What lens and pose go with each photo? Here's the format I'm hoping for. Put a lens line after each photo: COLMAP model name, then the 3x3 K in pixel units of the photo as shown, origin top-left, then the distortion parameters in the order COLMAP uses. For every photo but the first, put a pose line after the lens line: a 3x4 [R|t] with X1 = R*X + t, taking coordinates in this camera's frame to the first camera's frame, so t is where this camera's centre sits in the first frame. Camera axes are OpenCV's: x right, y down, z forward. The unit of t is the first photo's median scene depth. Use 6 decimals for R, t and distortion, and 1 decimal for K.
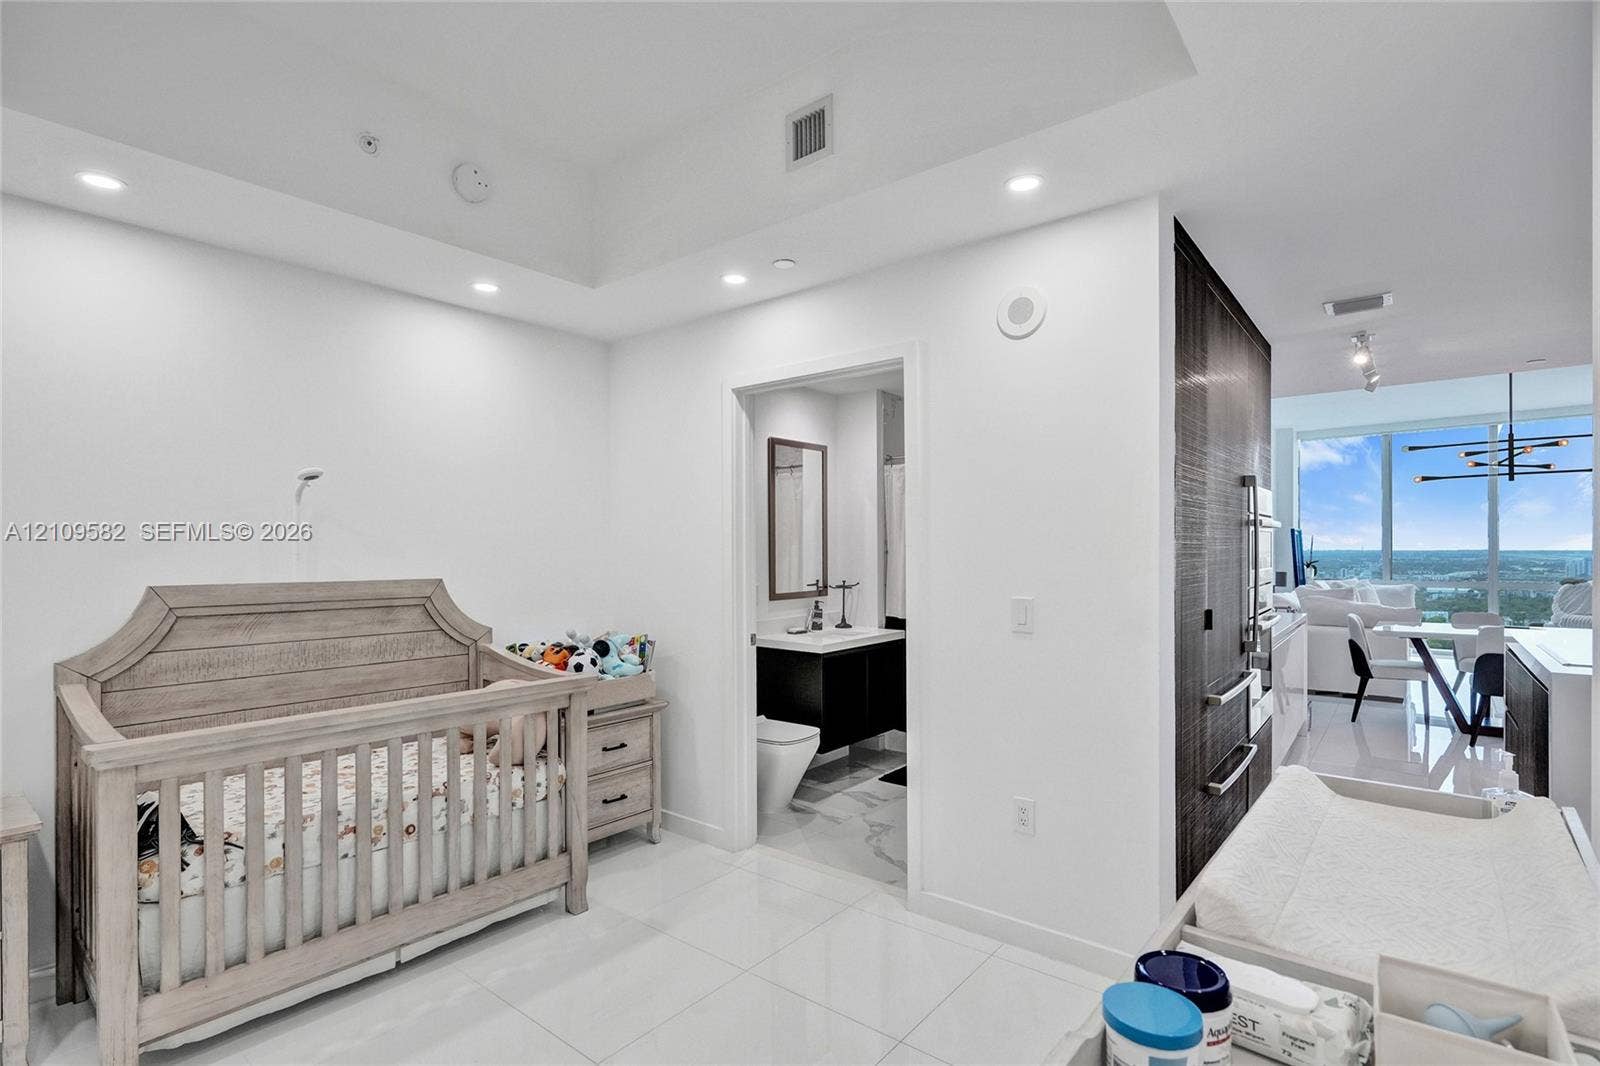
lens RADIAL K [[772.6, 0, 814.3], [0, 772.6, 536.0], [0, 0, 1]] dist [-0.056035, 0.025250]
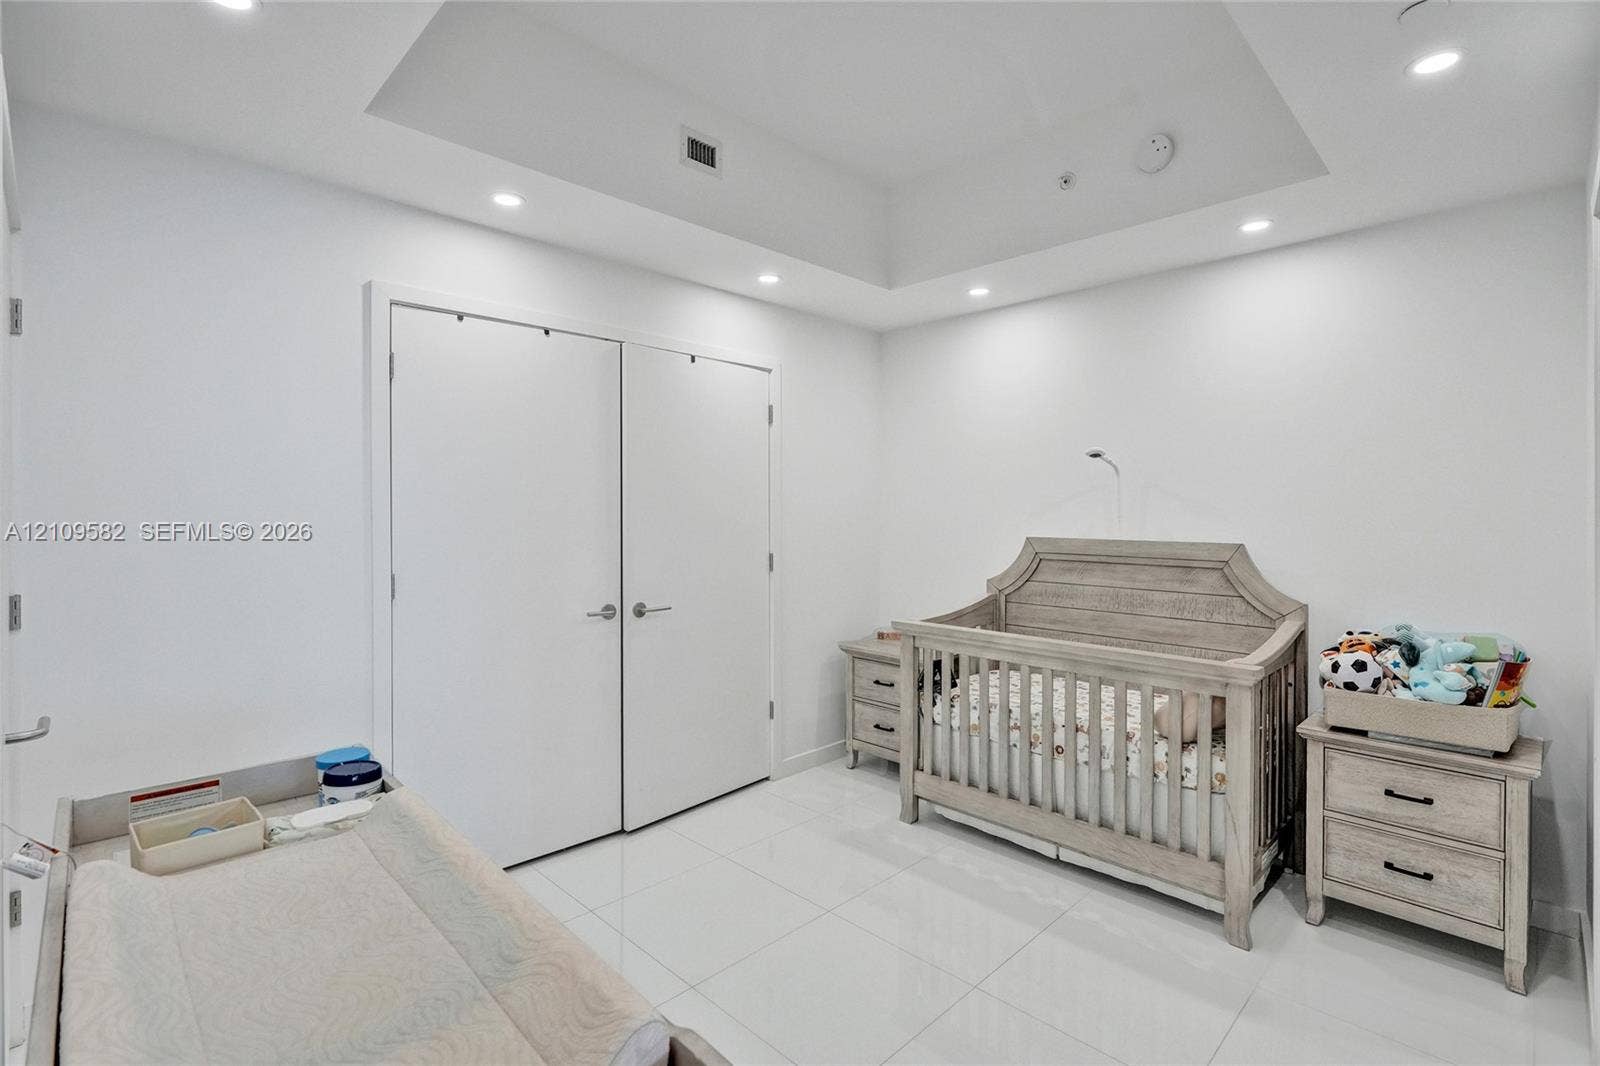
lens RADIAL K [[724.7, 0, 800.0], [0, 724.7, 533.0], [0, 0, 1]] dist [-0.004662, -0.000520]
pose [[-0.116671, 0.031635, -0.992667, 0.566647], [0.014108, 0.999445, 0.030193, 0.008684], [0.993070, -0.010482, -0.117052, 0.665143]]
